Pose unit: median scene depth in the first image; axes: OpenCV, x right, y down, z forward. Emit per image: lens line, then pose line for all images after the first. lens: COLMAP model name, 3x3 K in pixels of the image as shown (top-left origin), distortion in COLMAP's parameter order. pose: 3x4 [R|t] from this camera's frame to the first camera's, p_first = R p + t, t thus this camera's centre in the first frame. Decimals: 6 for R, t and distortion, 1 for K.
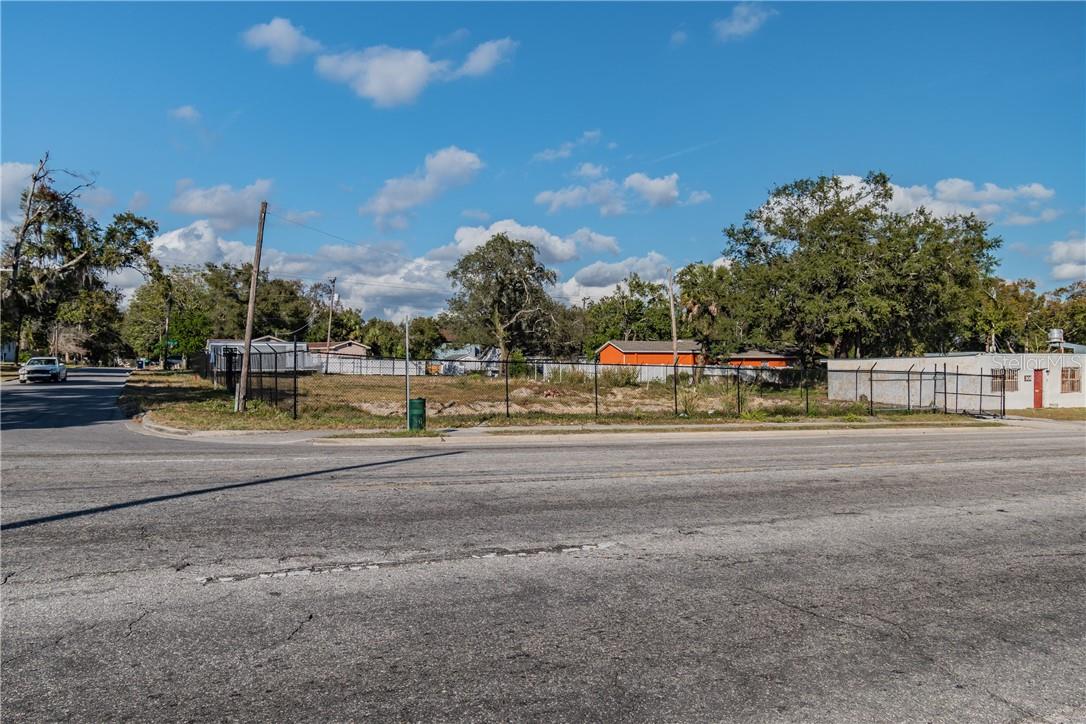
lens RADIAL K [[744.2, 0, 546.7], [0, 744.2, 363.8], [0, 0, 1]] dist [-0.002956, -0.008540]
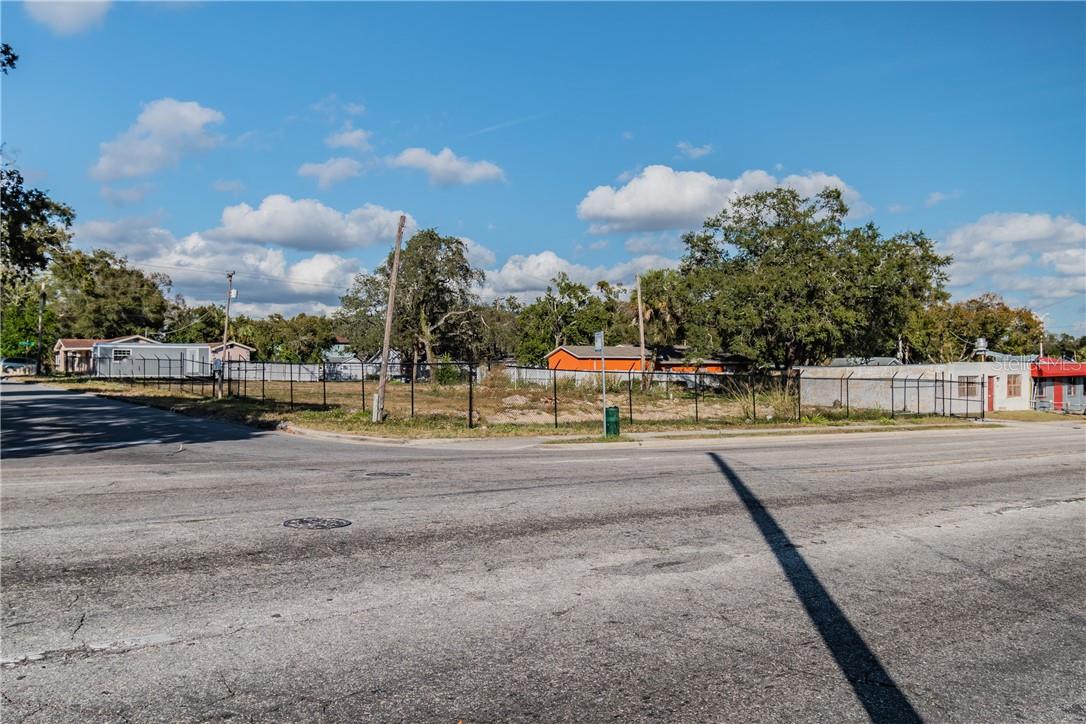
lens RADIAL K [[831.2, 0, 544.4], [0, 831.2, 363.6], [0, 0, 1]] dist [-0.004345, 0.000329]
pose [[0.981288, 0.001998, 0.192536, -0.174844], [-0.001392, 0.999994, -0.003283, -0.005005], [-0.192541, 0.002954, 0.981284, -0.068700]]
